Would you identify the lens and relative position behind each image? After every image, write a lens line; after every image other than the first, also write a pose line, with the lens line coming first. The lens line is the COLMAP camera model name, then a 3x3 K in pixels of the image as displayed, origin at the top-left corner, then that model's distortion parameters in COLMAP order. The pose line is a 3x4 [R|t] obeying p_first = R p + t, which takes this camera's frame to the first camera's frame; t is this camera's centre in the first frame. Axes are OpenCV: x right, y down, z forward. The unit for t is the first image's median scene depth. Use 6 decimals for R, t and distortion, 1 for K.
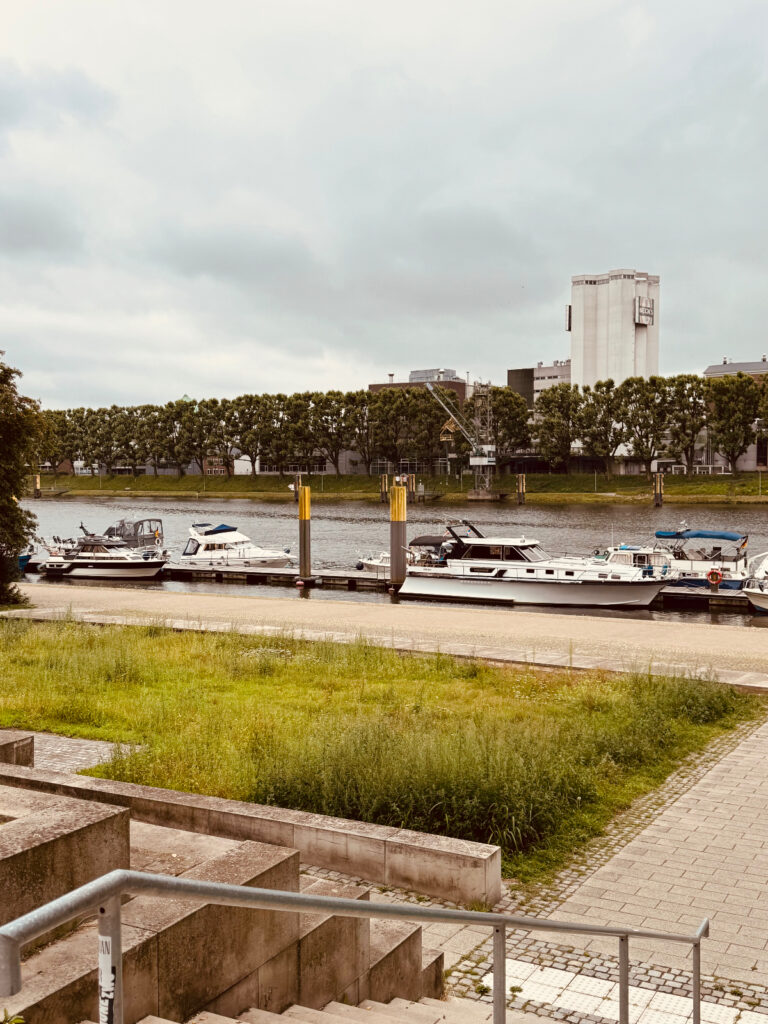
lens RADIAL K [[1131.1, 0, 383.6], [0, 1131.1, 512.6], [0, 0, 1]] dist [0.001479, 0.000000]
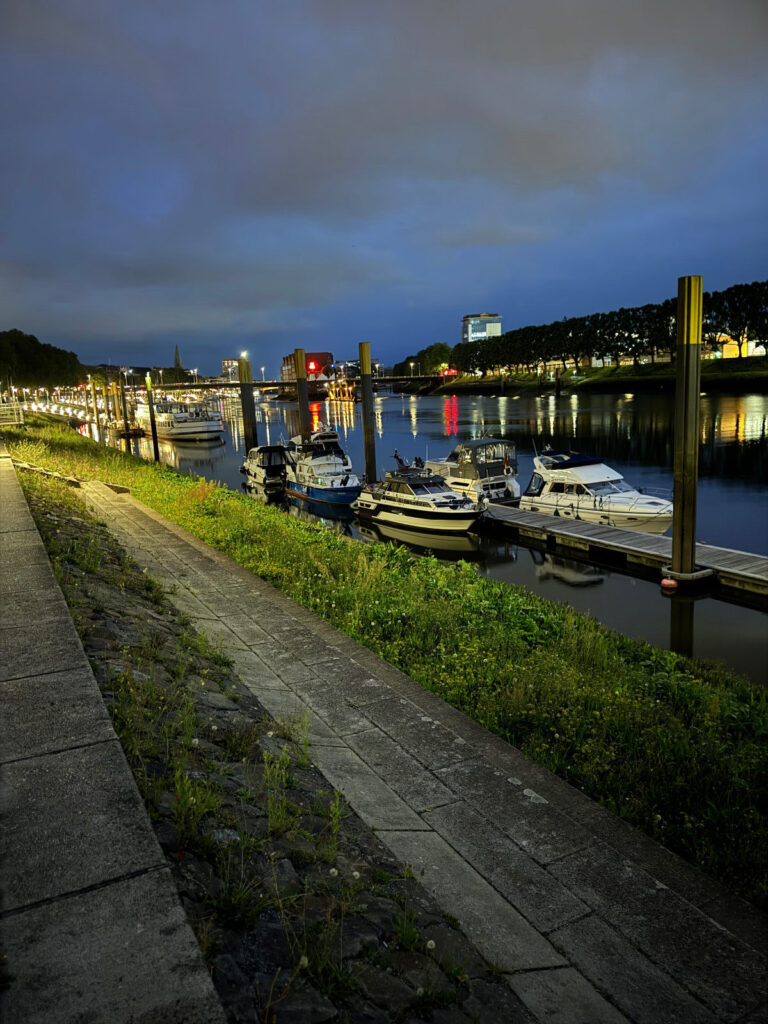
lens RADIAL K [[712.4, 0, 379.4], [0, 712.4, 511.8], [0, 0, 1]] dist [0.012661, 0.001715]
pose [[0.821539, 0.061920, -0.566781, 0.001016], [0.035539, 0.986591, 0.159298, -0.009423], [0.569044, -0.151012, 0.808322, 0.202942]]
